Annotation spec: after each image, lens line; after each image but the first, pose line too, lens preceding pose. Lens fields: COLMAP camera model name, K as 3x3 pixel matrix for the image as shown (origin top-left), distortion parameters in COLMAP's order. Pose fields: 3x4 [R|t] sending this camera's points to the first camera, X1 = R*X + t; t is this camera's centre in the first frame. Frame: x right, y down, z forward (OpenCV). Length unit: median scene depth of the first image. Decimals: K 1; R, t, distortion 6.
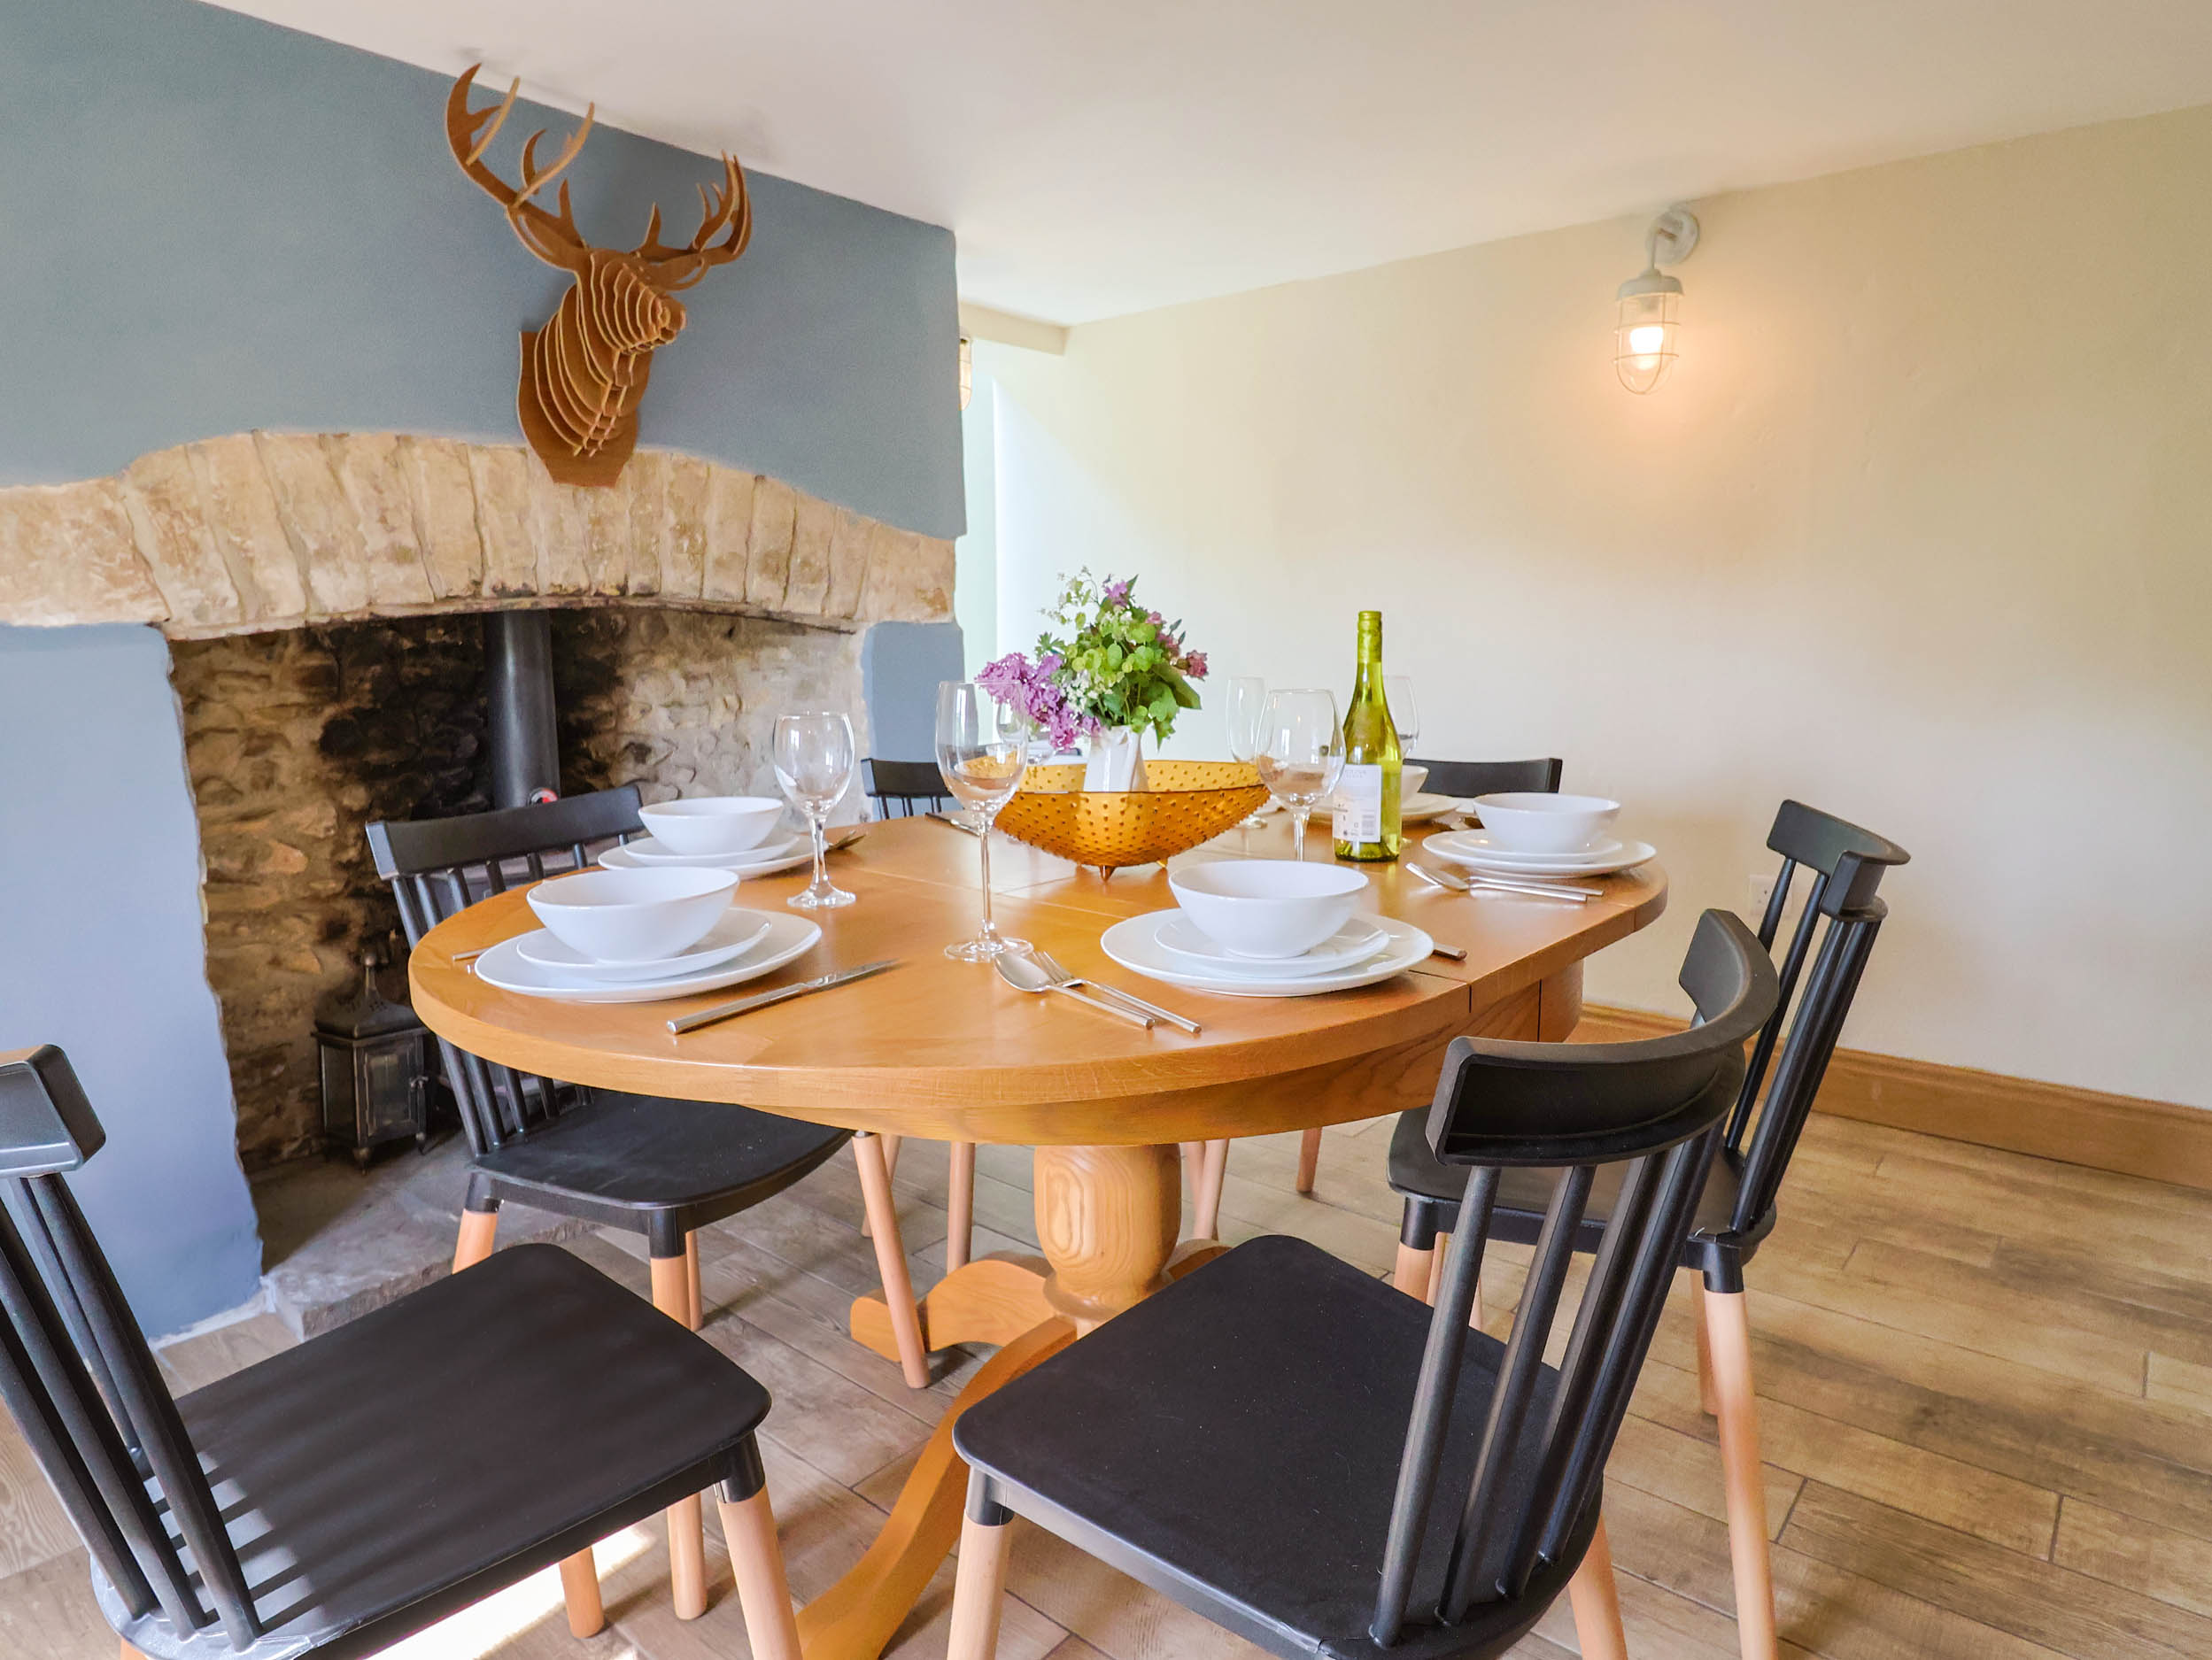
lens RADIAL K [[1282.5, 0, 1108.7], [0, 1282.5, 828.6], [0, 0, 1]] dist [0.004661, -0.015567]
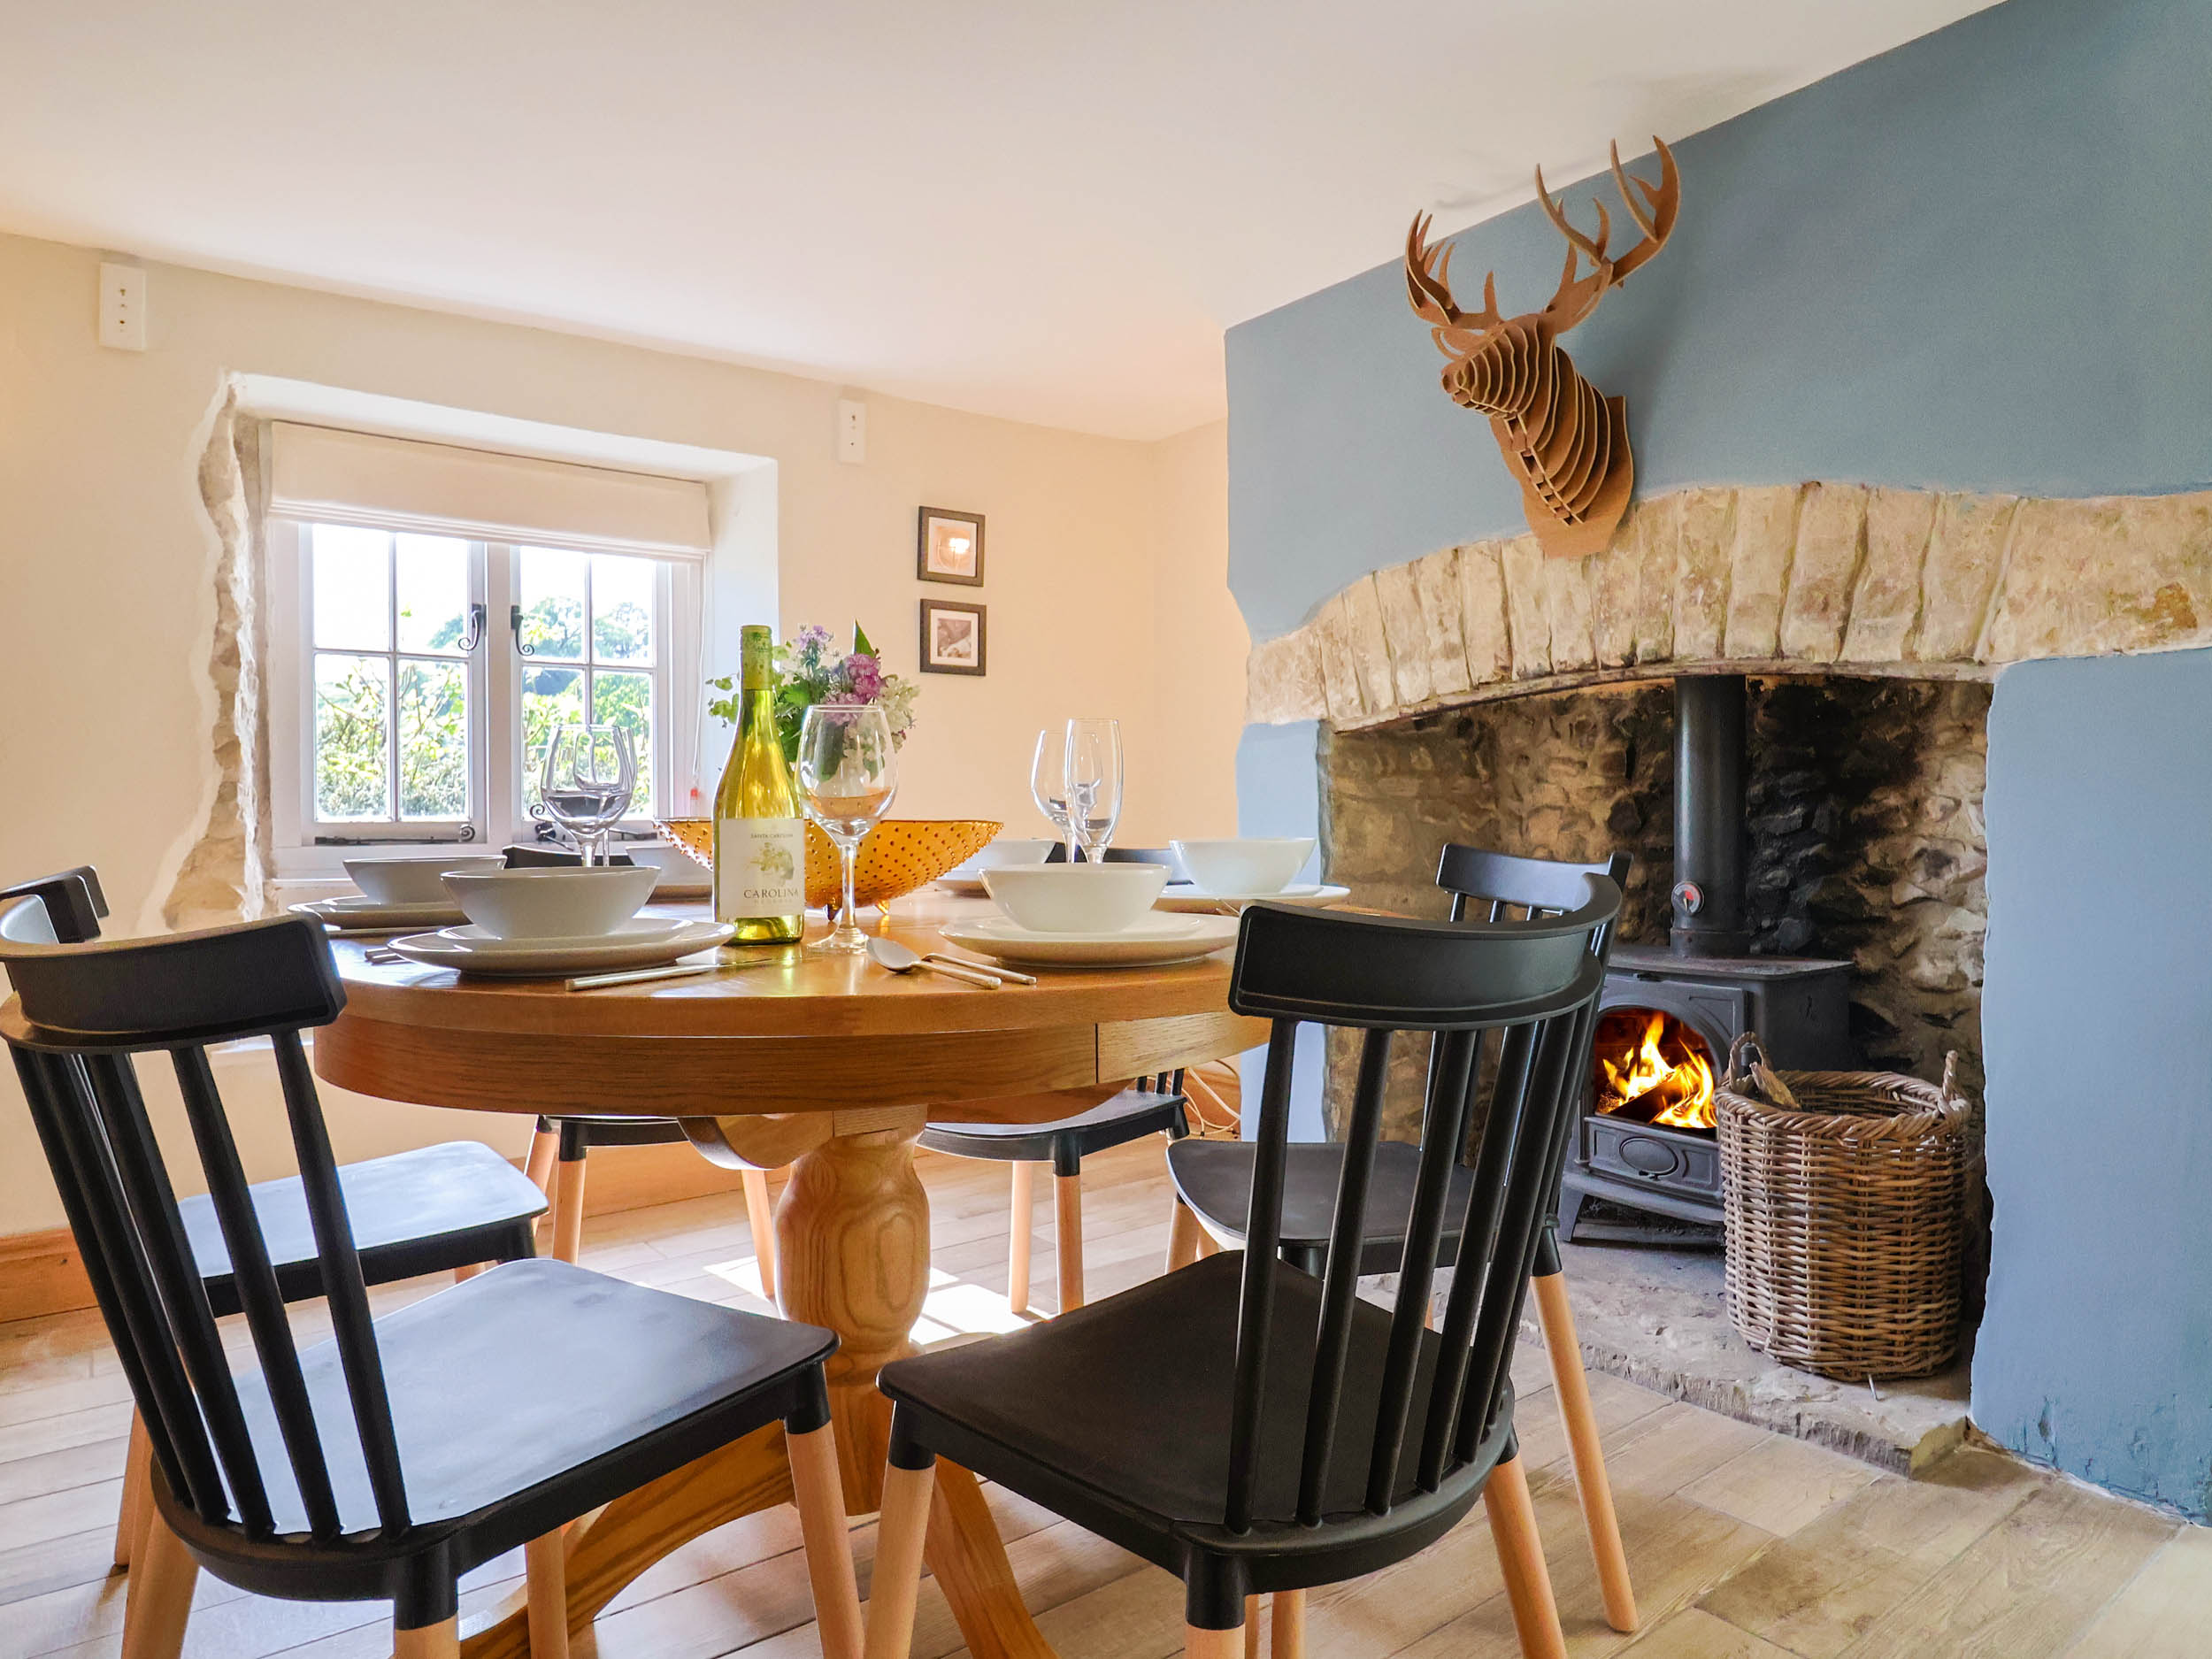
lens RADIAL K [[1282.7, 0, 1107.7], [0, 1282.7, 827.4], [0, 0, 1]] dist [0.004661, -0.015567]
pose [[-0.188643, 0.032504, -0.981508, 0.559565], [-0.134790, 0.989136, 0.058663, -0.071546], [0.972751, 0.143364, -0.182213, 0.808405]]
